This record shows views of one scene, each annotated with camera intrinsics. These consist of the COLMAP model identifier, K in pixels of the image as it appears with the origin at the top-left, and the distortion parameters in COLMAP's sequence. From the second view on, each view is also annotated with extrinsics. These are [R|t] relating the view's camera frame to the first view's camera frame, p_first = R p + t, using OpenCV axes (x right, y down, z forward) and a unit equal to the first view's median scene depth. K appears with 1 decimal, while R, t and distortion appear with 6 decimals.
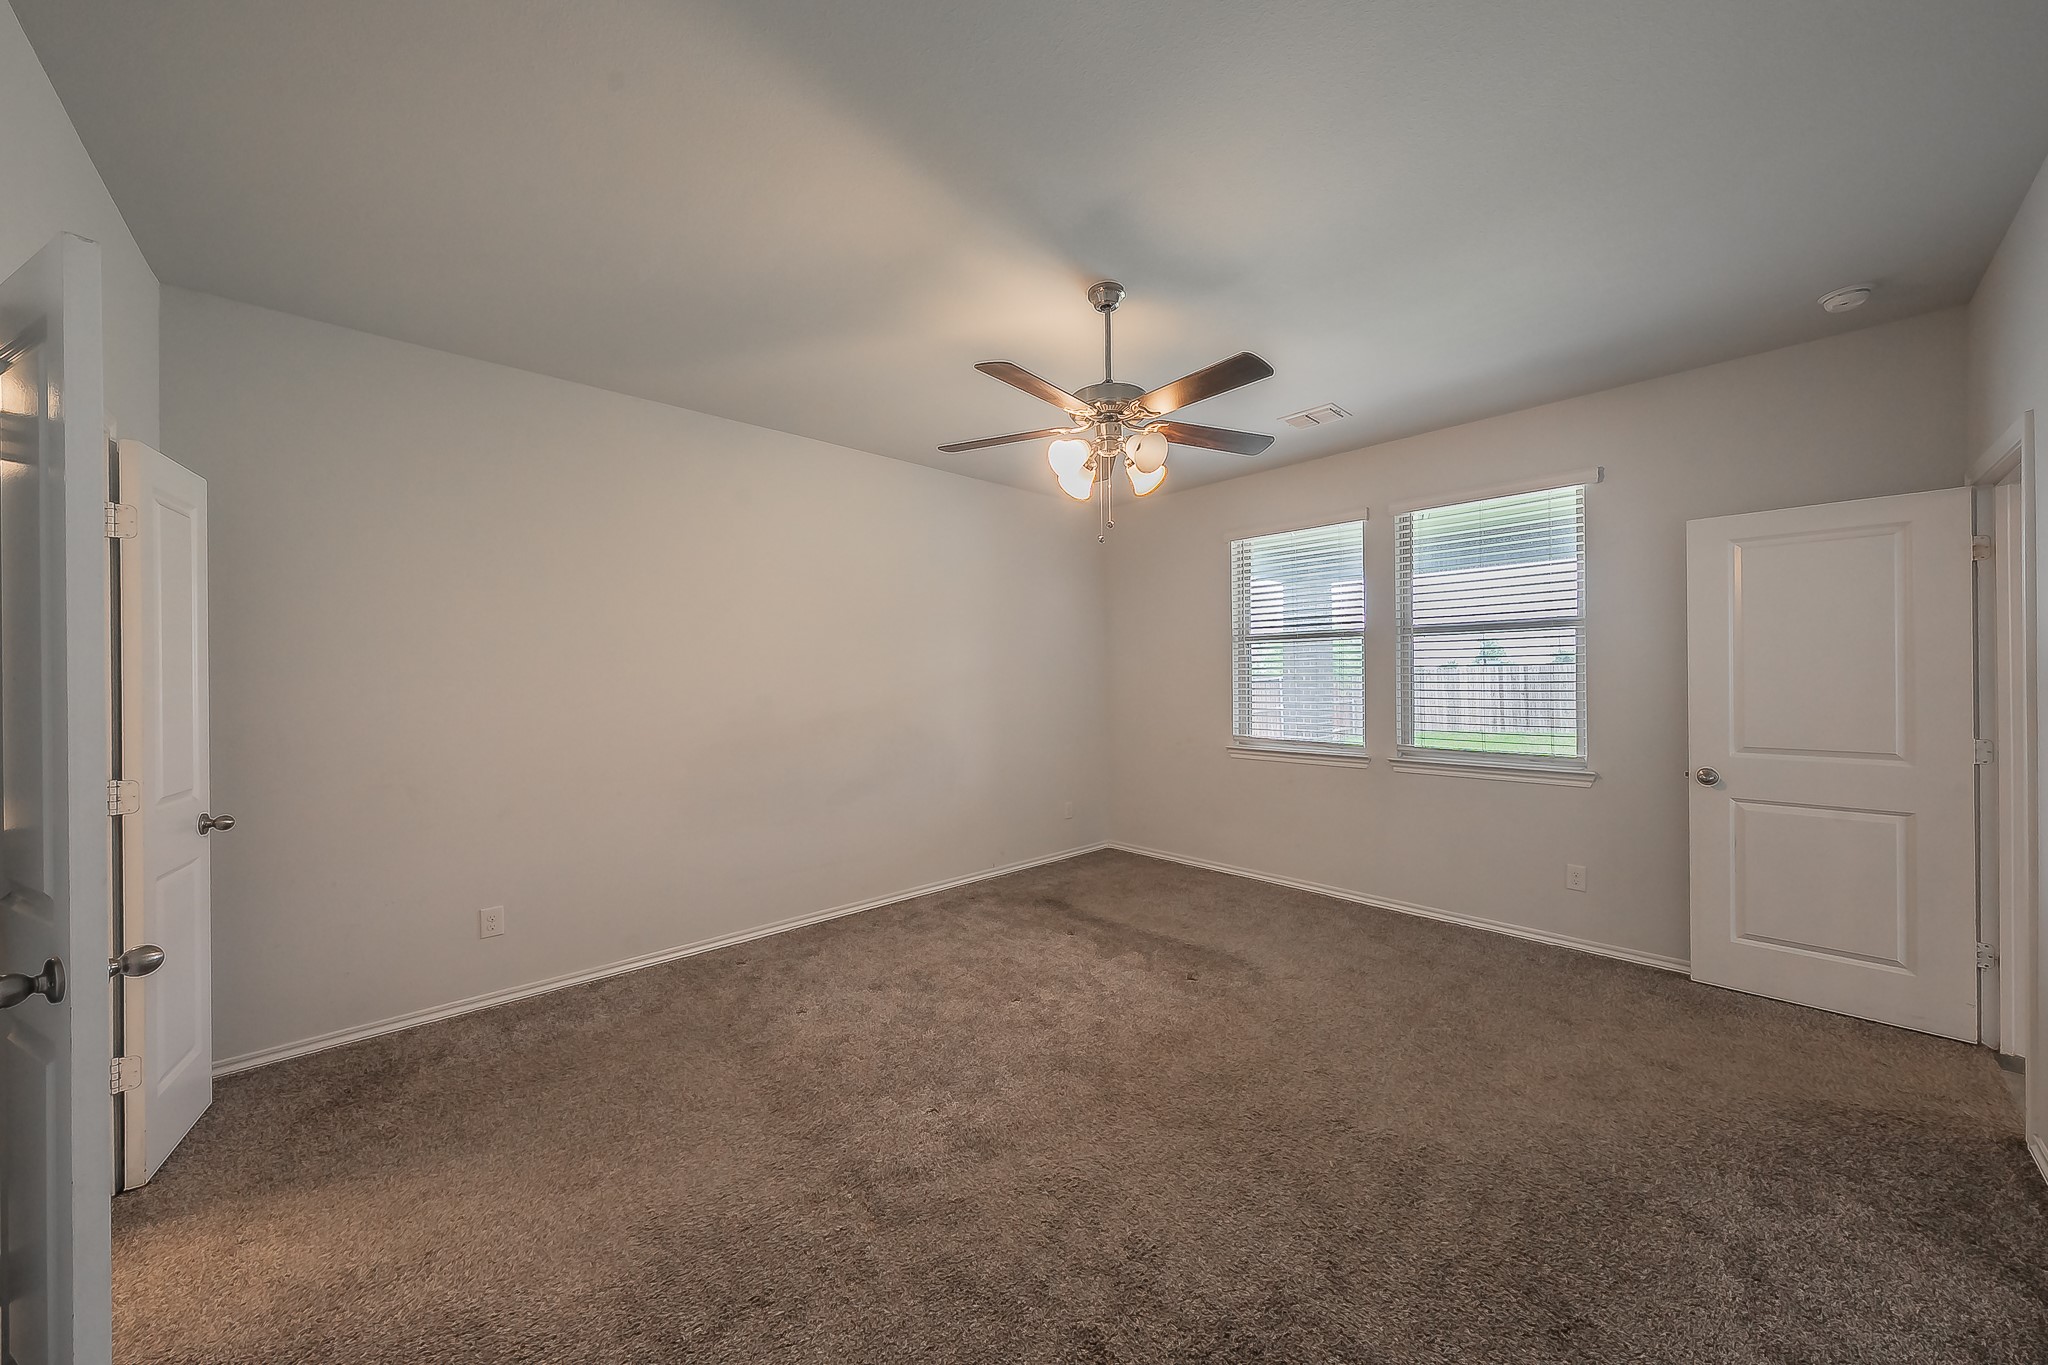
lens RADIAL K [[703.8, 0, 1008.7], [0, 703.8, 678.2], [0, 0, 1]] dist [-0.011577, 0.003753]
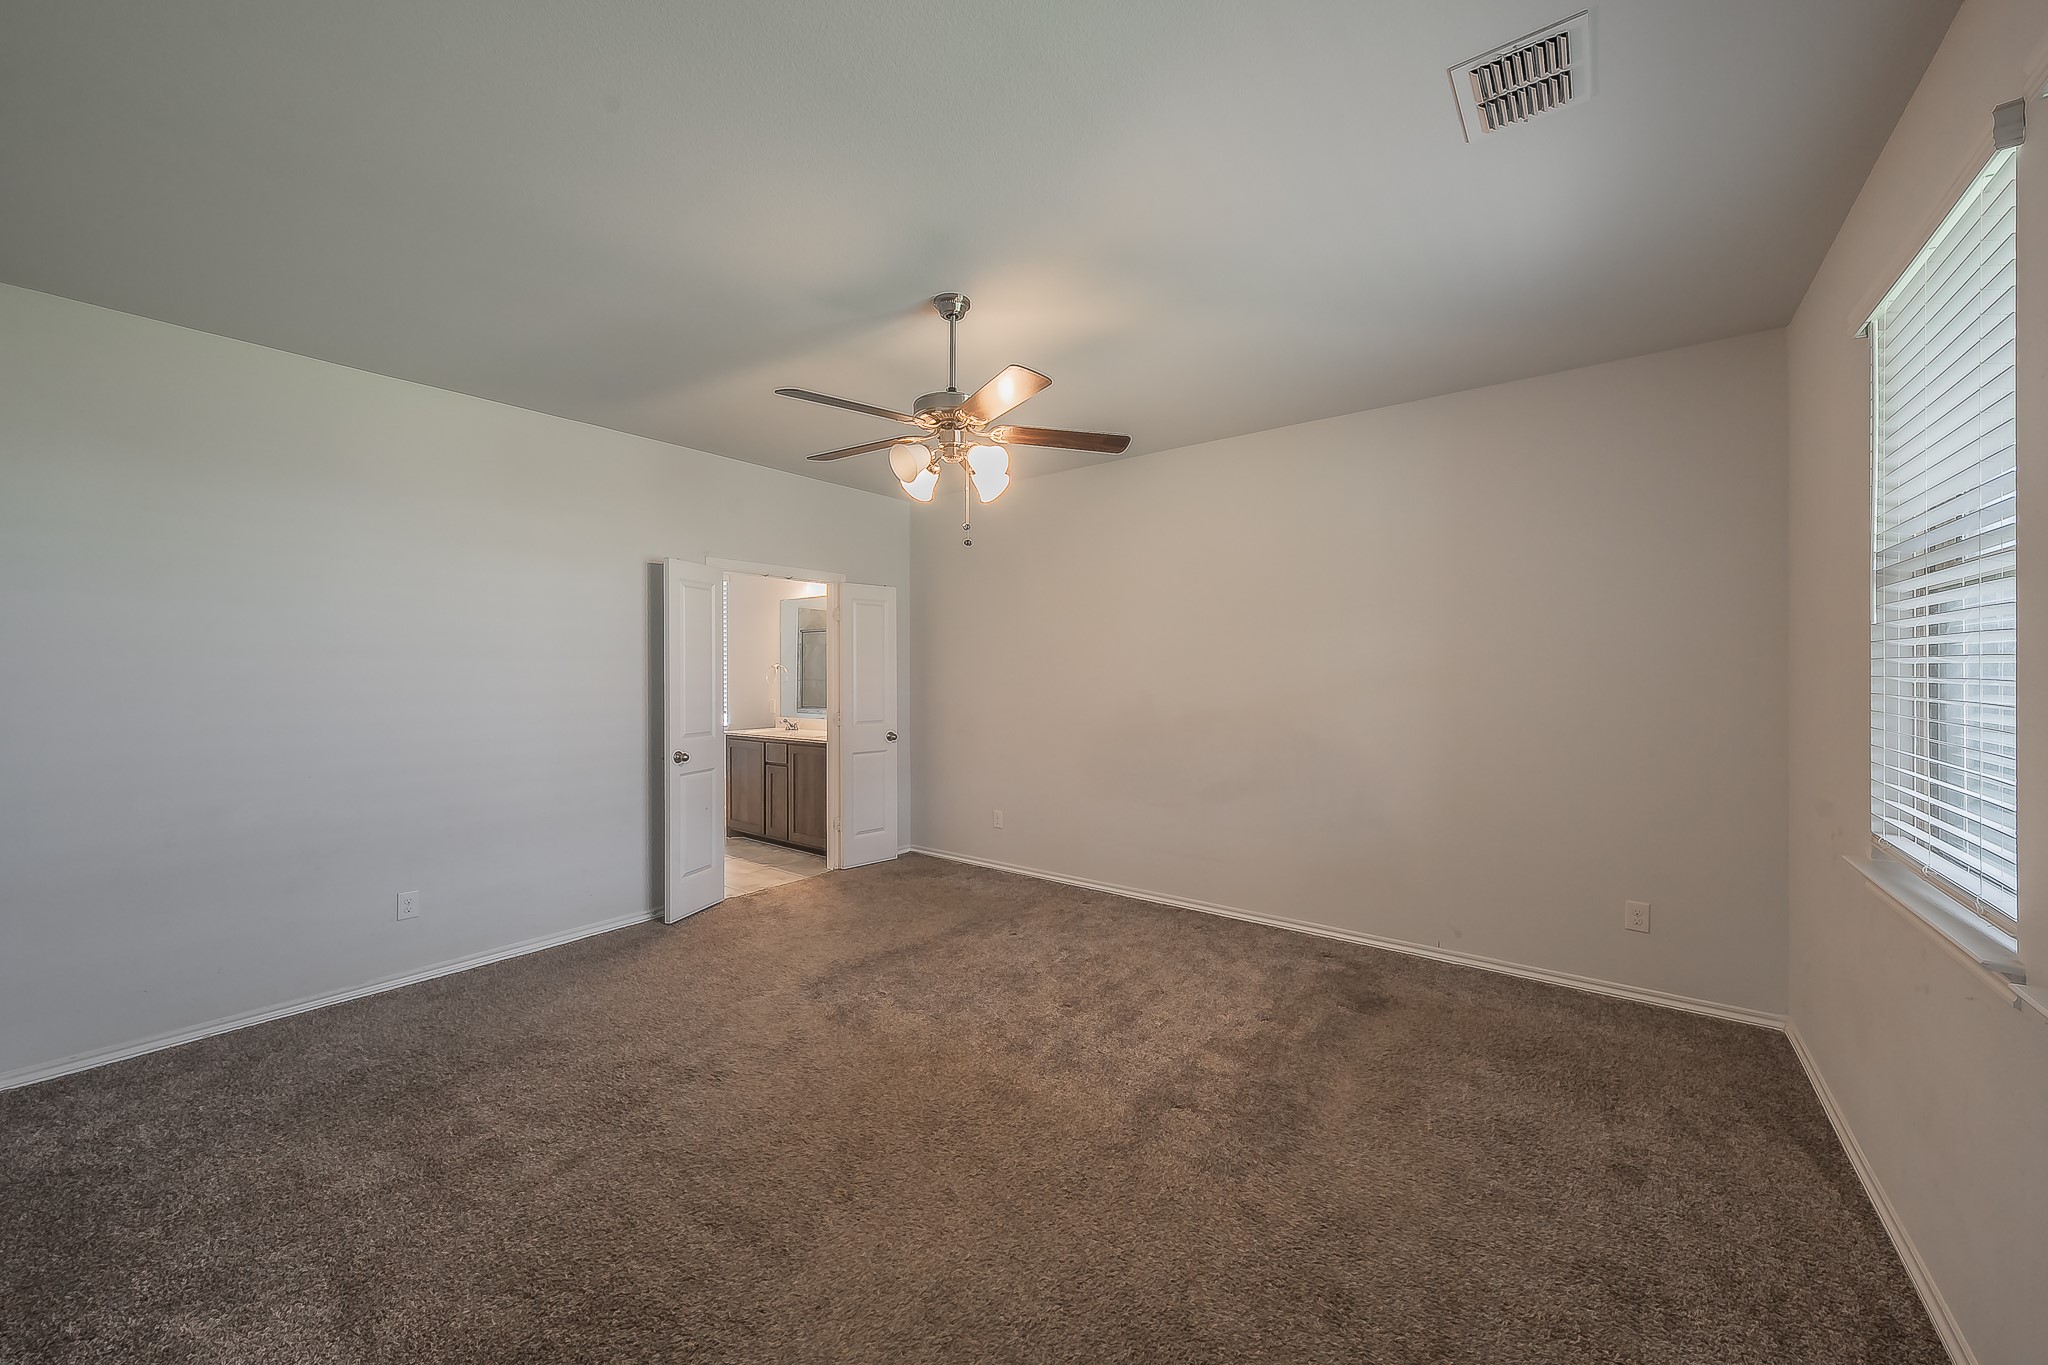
lens RADIAL K [[746.0, 0, 1032.1], [0, 746.0, 673.6], [0, 0, 1]] dist [-0.000349, -0.000037]
pose [[0.195663, 0.015341, -0.980551, 0.926518], [-0.005786, 0.999878, 0.014489, -0.018132], [0.980654, 0.002838, 0.195728, 0.679809]]
